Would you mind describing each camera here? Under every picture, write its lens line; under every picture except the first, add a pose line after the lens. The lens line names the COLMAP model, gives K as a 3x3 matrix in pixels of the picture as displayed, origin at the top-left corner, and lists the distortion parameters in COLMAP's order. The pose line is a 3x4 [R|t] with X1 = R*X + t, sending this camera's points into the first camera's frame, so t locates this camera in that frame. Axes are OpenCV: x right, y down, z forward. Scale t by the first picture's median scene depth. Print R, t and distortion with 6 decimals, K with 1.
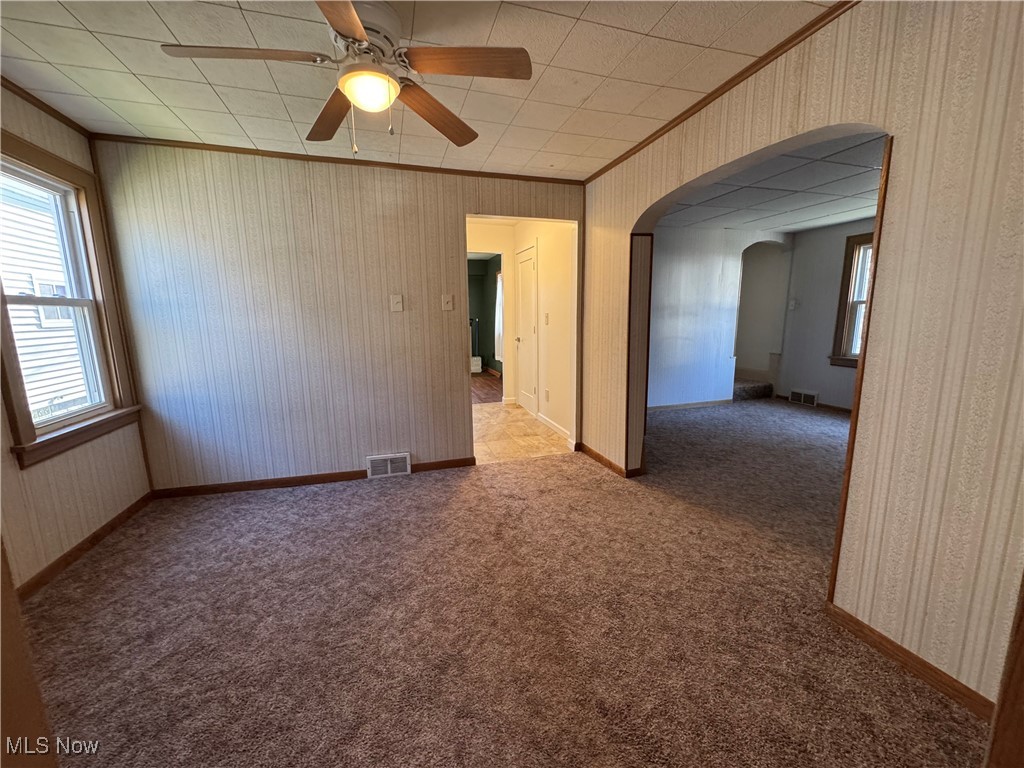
lens RADIAL K [[409.7, 0, 511.0], [0, 409.7, 383.1], [0, 0, 1]] dist [0.000317, 0.000063]
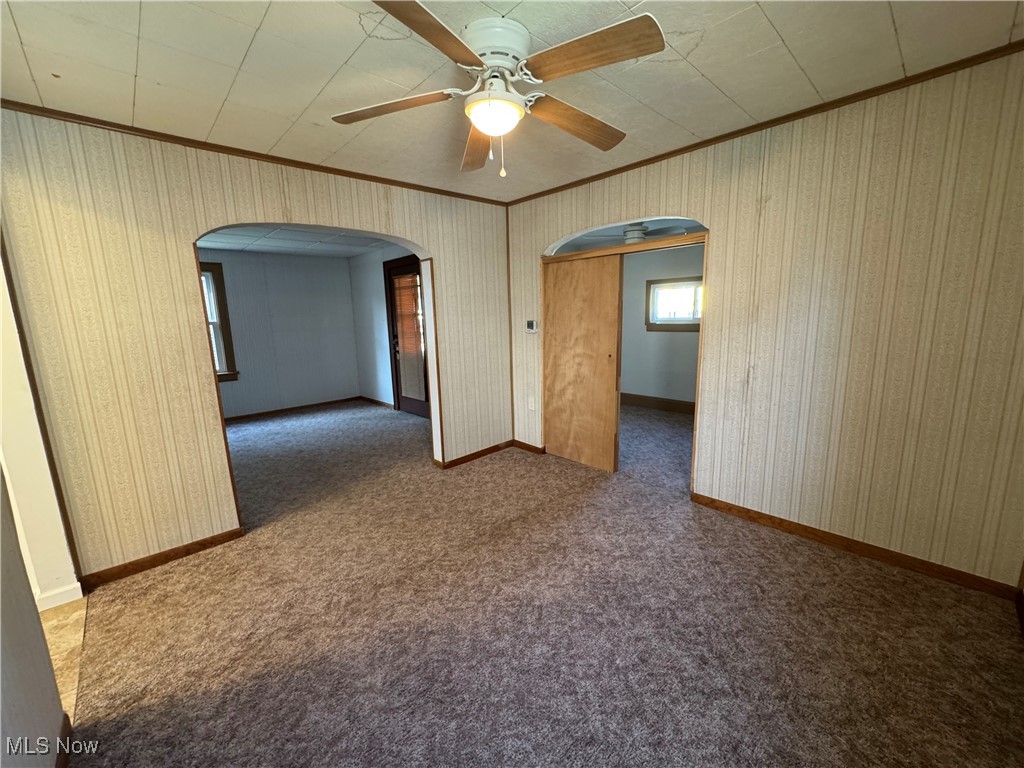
lens RADIAL K [[409.7, 0, 510.2], [0, 409.7, 385.5], [0, 0, 1]] dist [0.000317, 0.000063]
pose [[-0.441246, -0.127590, 0.888269, -0.709667], [0.182055, 0.956530, 0.227830, -0.163597], [-0.878725, 0.262243, -0.398837, 0.825126]]
